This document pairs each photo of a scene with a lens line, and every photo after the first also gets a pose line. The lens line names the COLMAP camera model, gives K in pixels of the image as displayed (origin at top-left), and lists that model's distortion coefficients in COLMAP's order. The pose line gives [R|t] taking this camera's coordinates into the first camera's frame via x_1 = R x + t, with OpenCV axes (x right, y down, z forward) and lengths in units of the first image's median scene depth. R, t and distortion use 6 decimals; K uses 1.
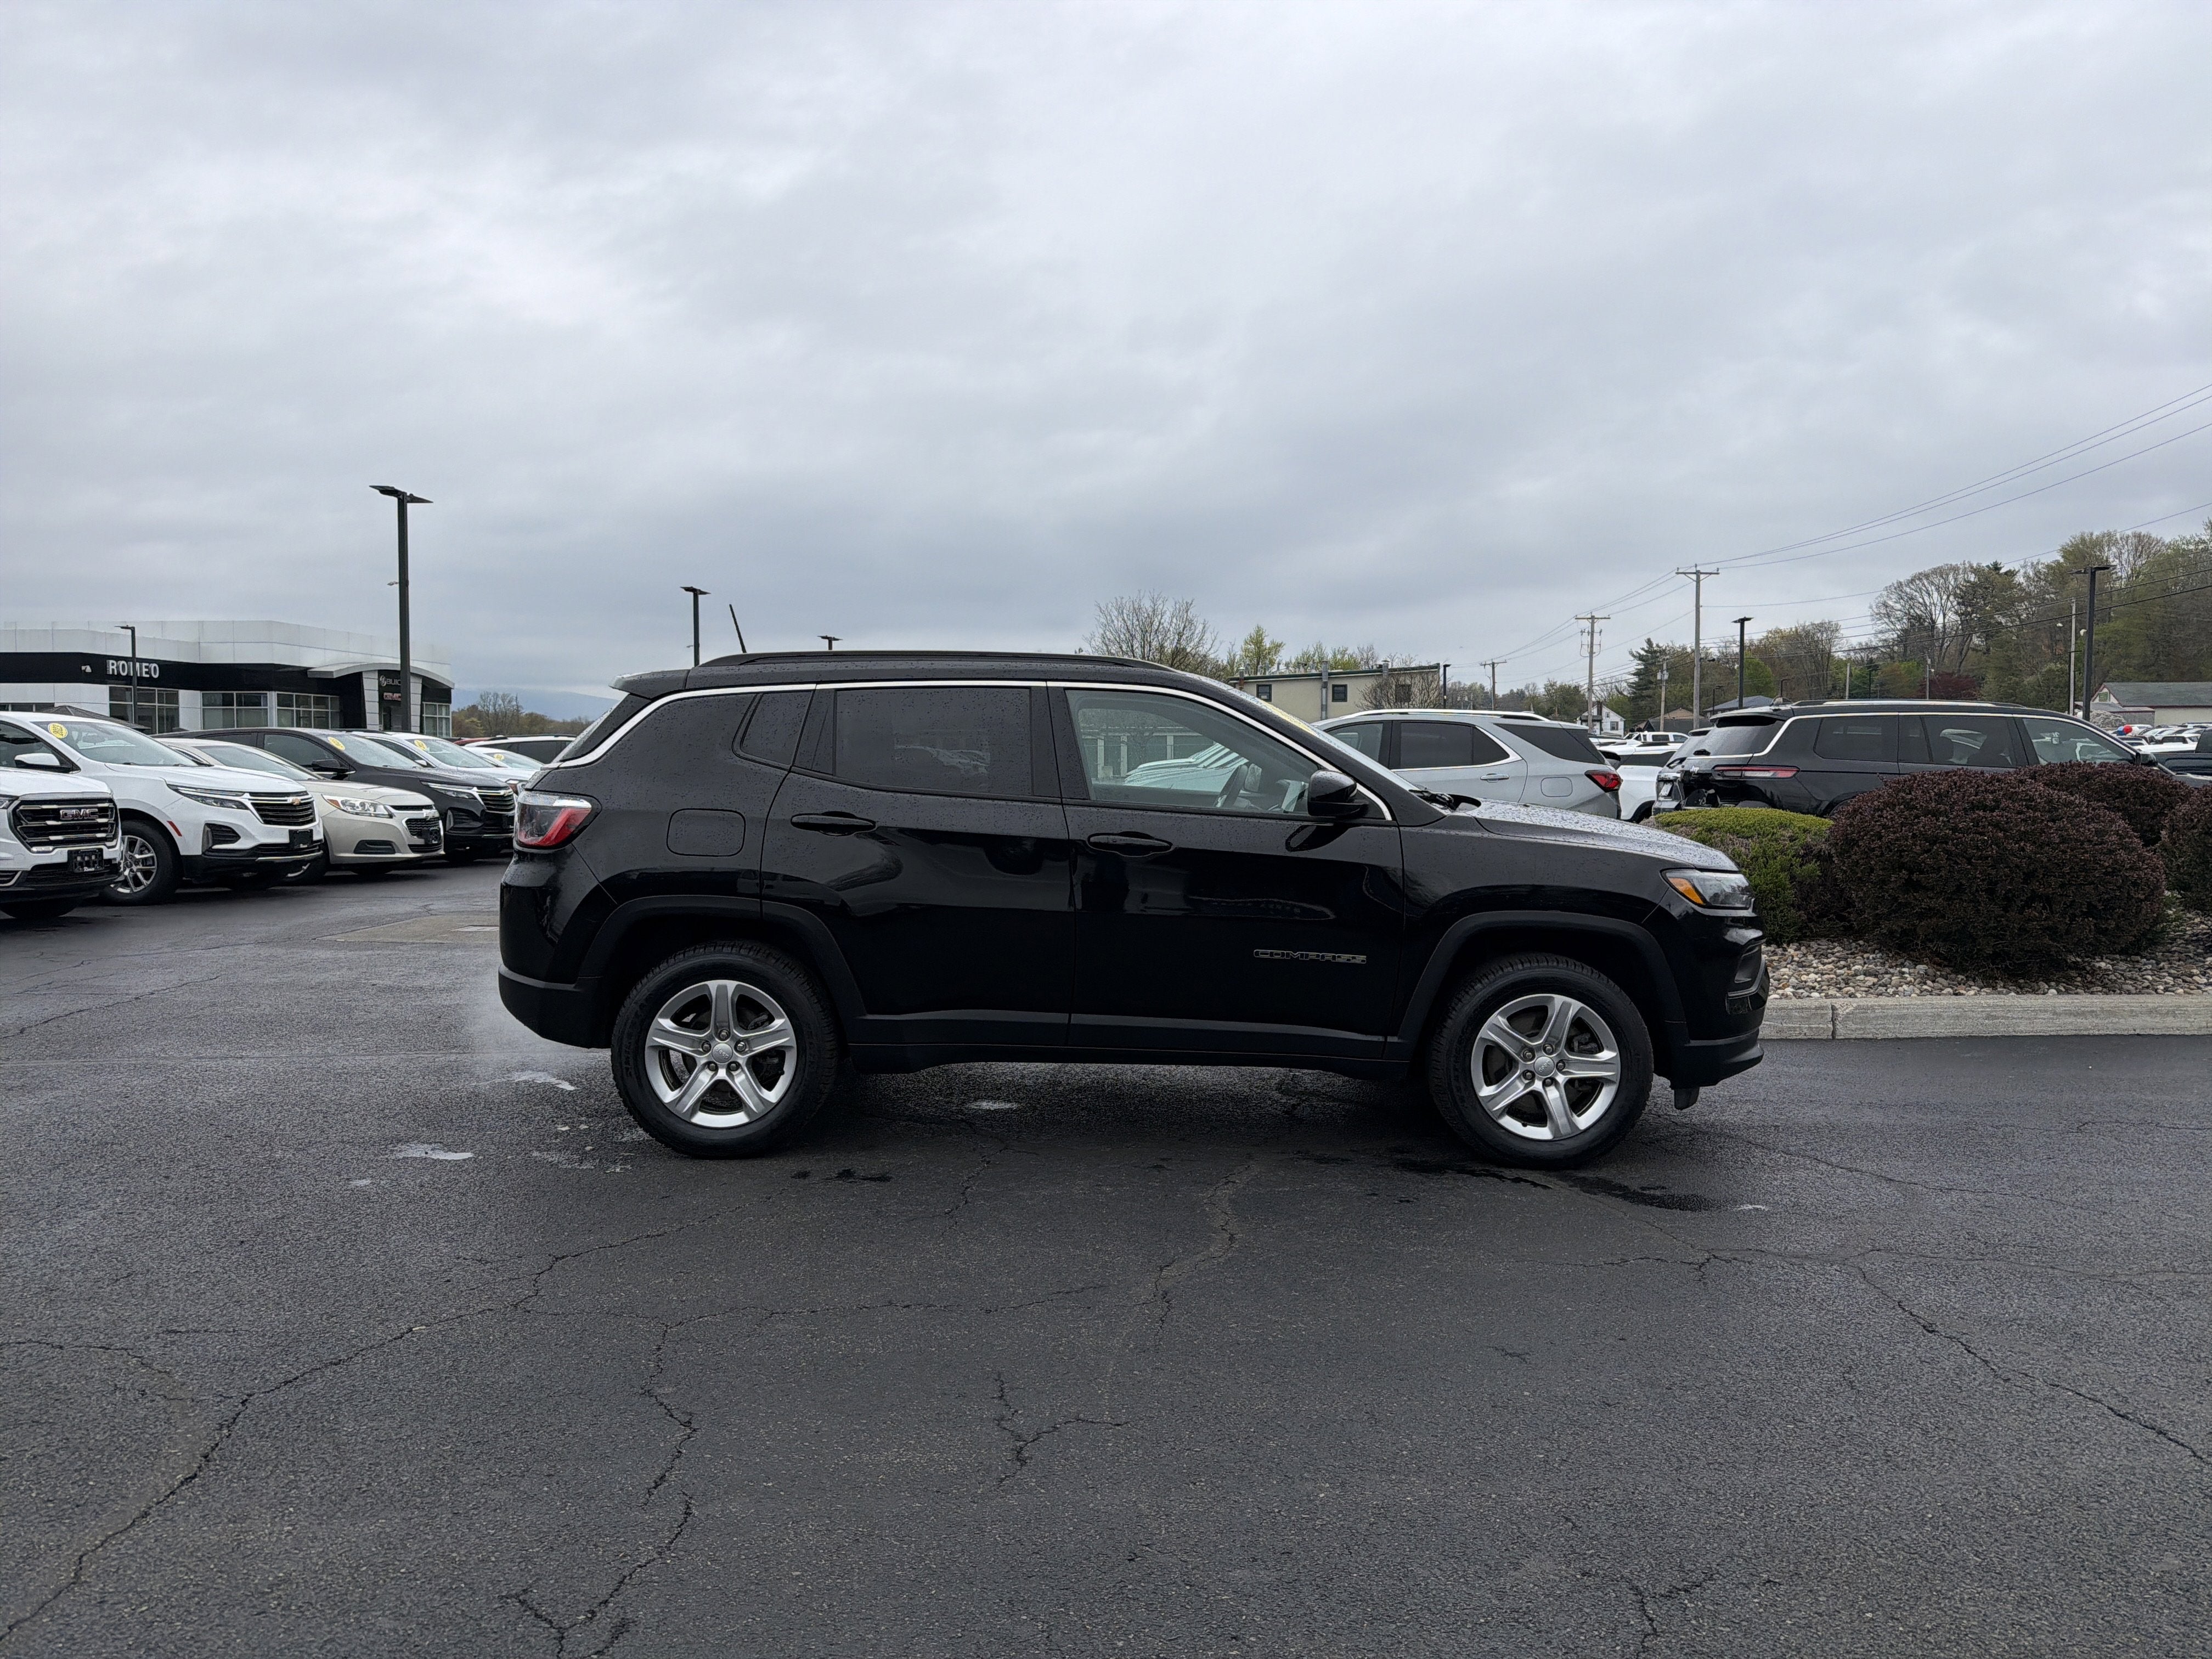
lens RADIAL K [[1629.8, 0, 1075.0], [0, 1629.8, 827.5], [0, 0, 1]] dist [0.006433, -0.029028]
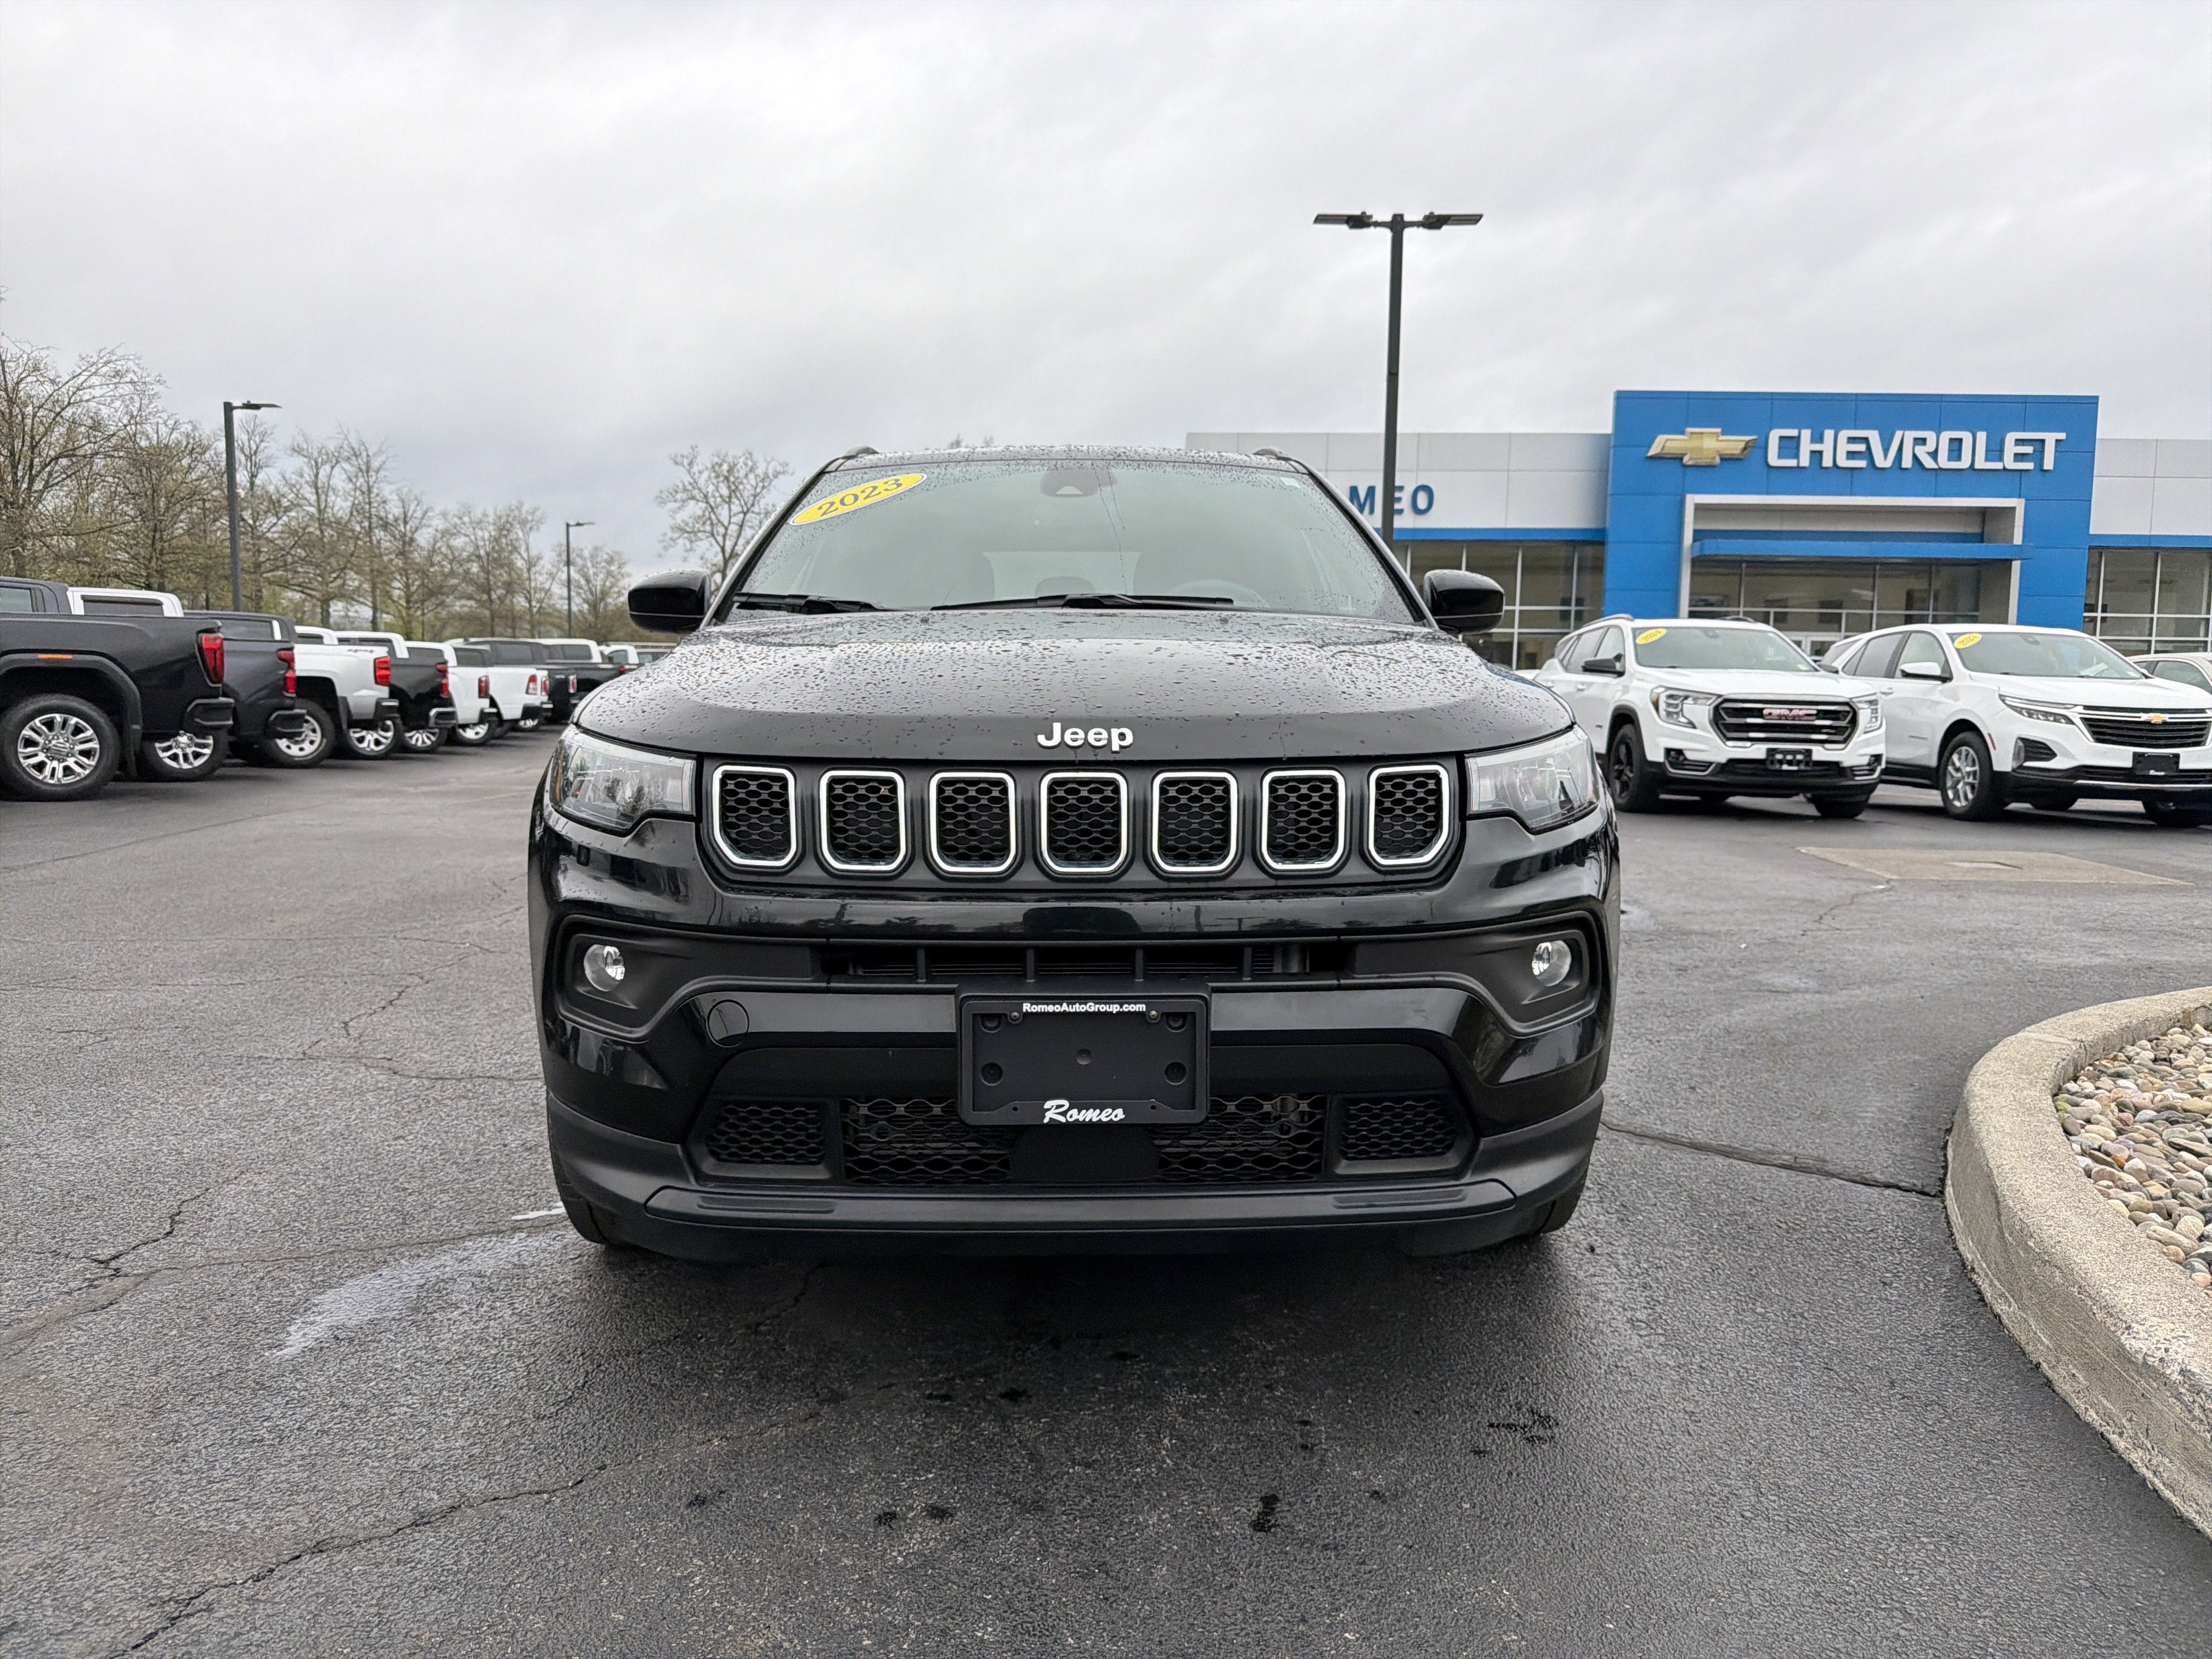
lens RADIAL K [[1556.4, 0, 1118.6], [0, 1556.4, 896.8], [0, 0, 1]] dist [0.053253, -0.056976]
pose [[0.055006, 0.136995, -0.989043, 0.332642], [-0.065258, 0.988918, 0.133349, 0.001255], [0.996351, 0.057208, 0.063337, 0.454943]]
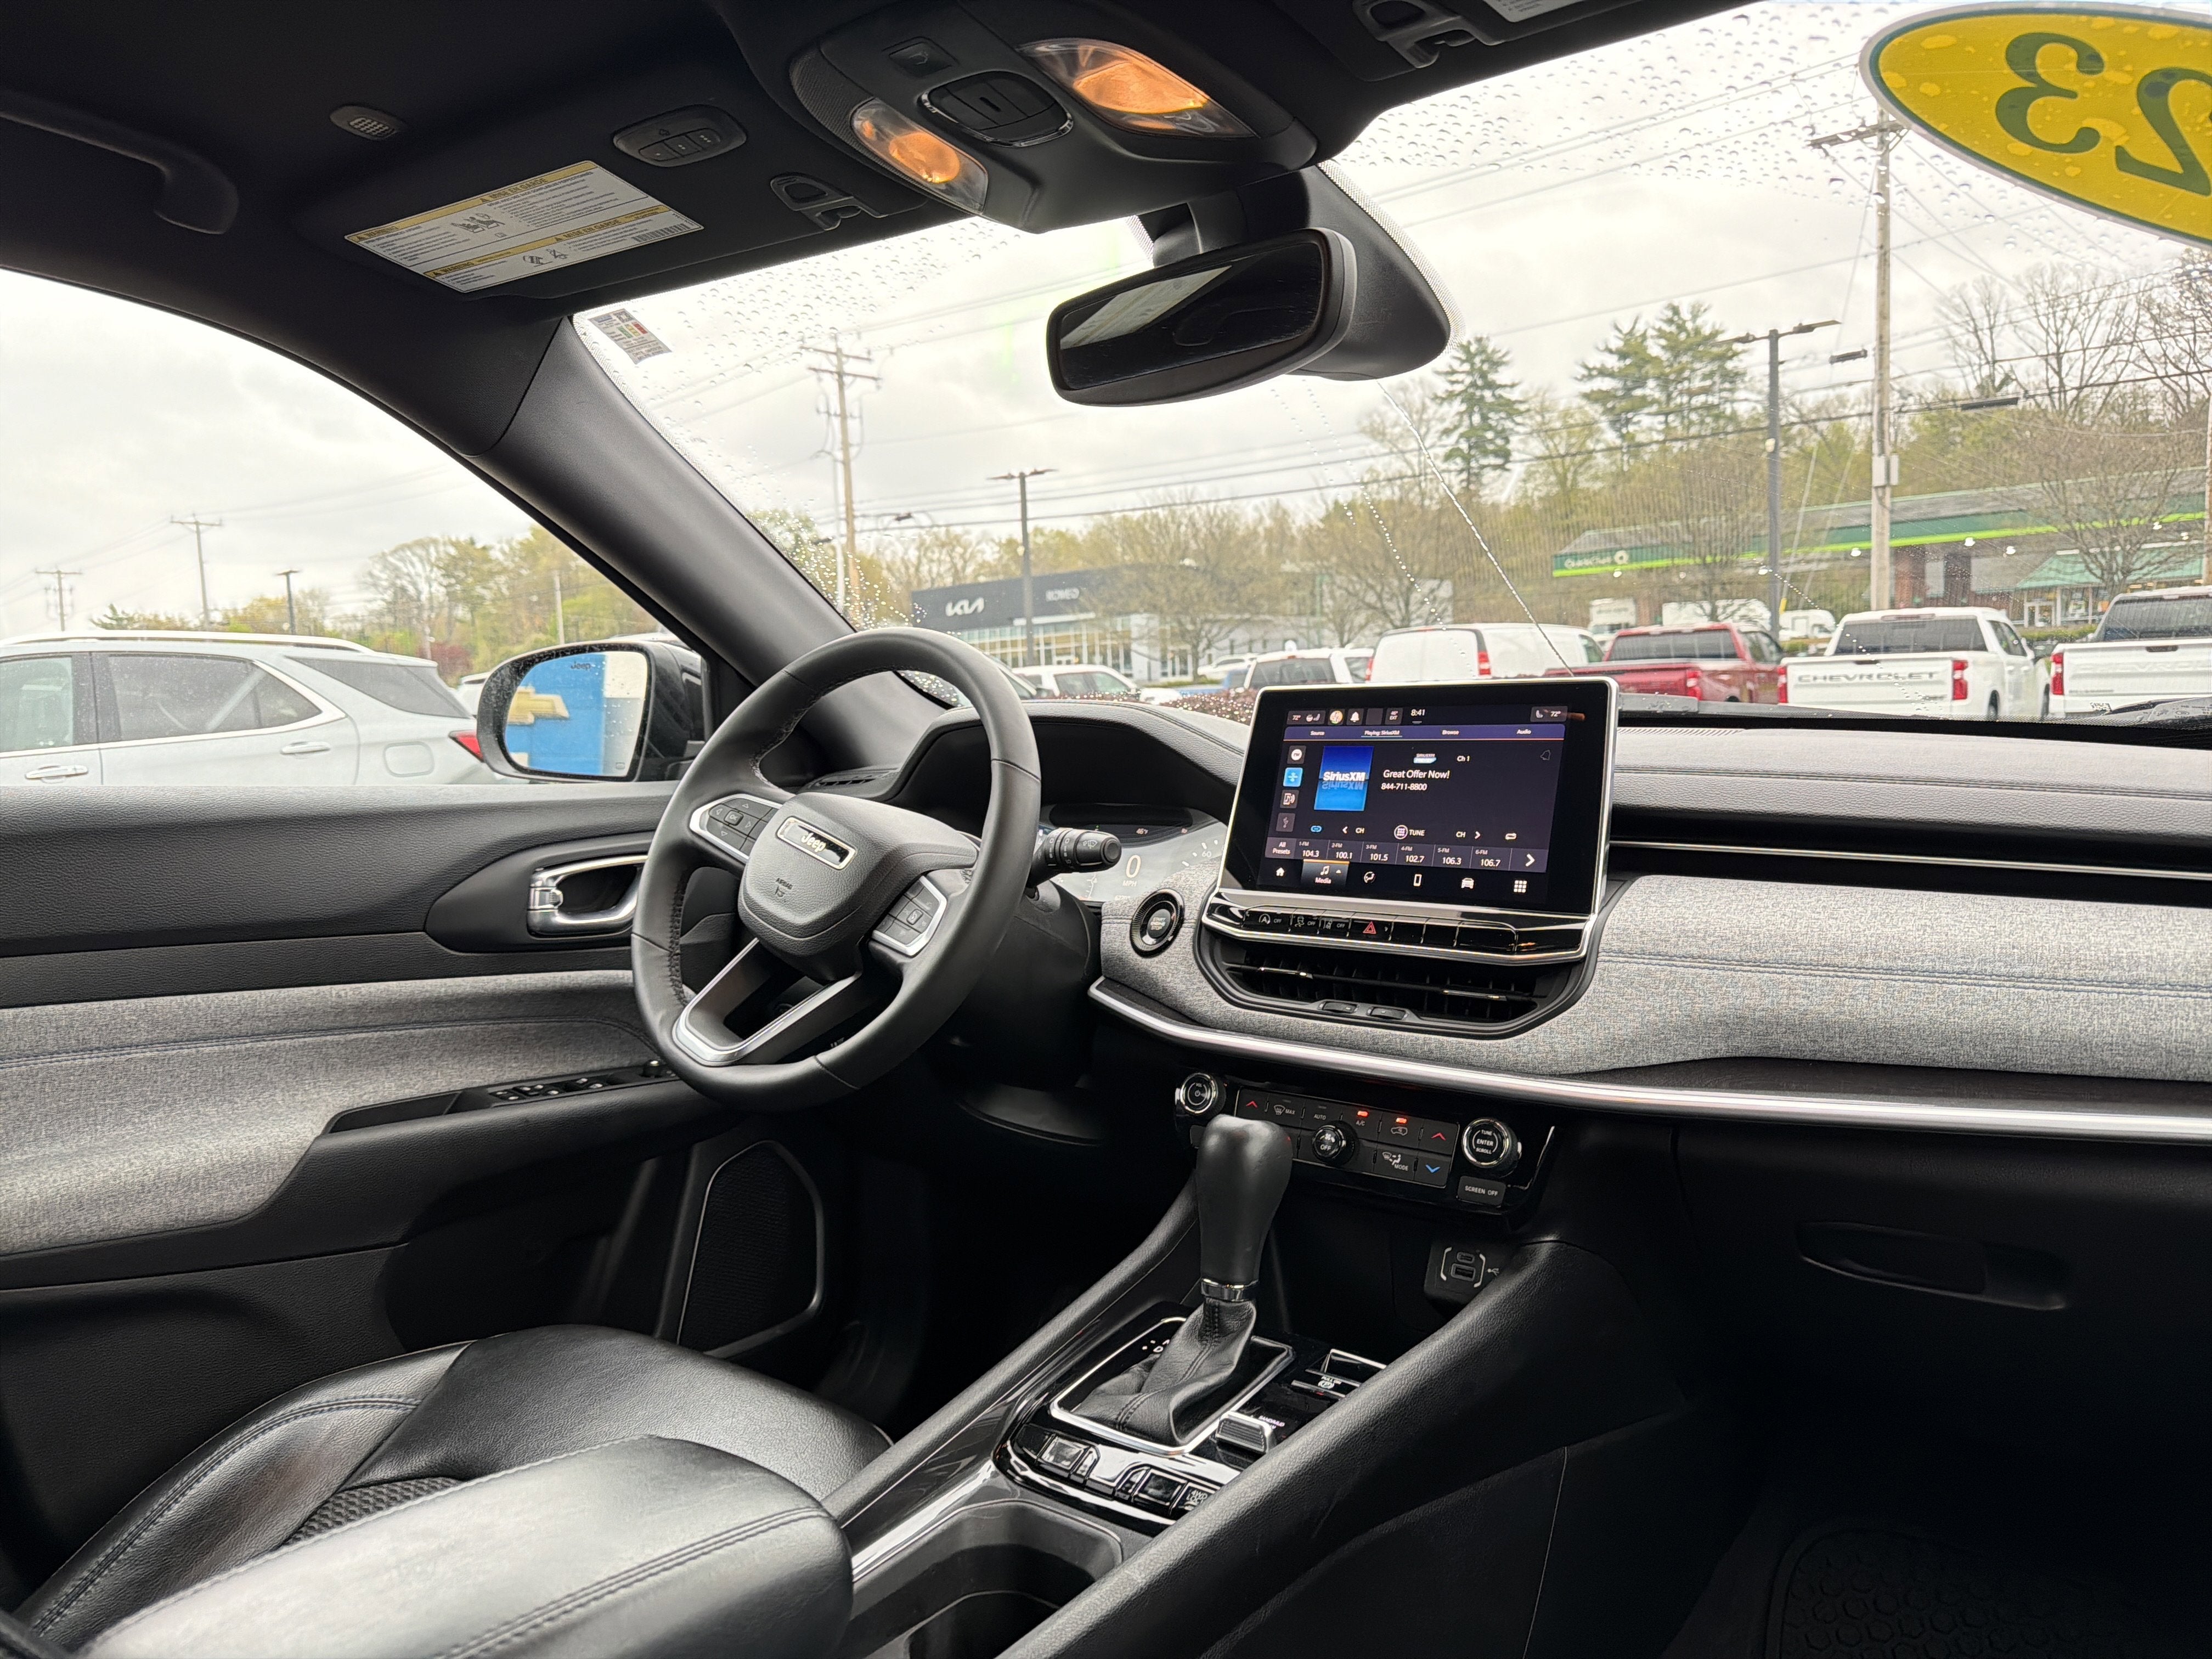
lens RADIAL K [[1556.4, 0, 1118.6], [0, 1556.4, 896.8], [0, 0, 1]] dist [0.053253, -0.056976]
pose [[0.603106, -0.122435, 0.788208, -0.011781], [0.074759, 0.992476, 0.096962, -0.011203], [-0.794150, 0.000448, 0.607722, 0.421491]]
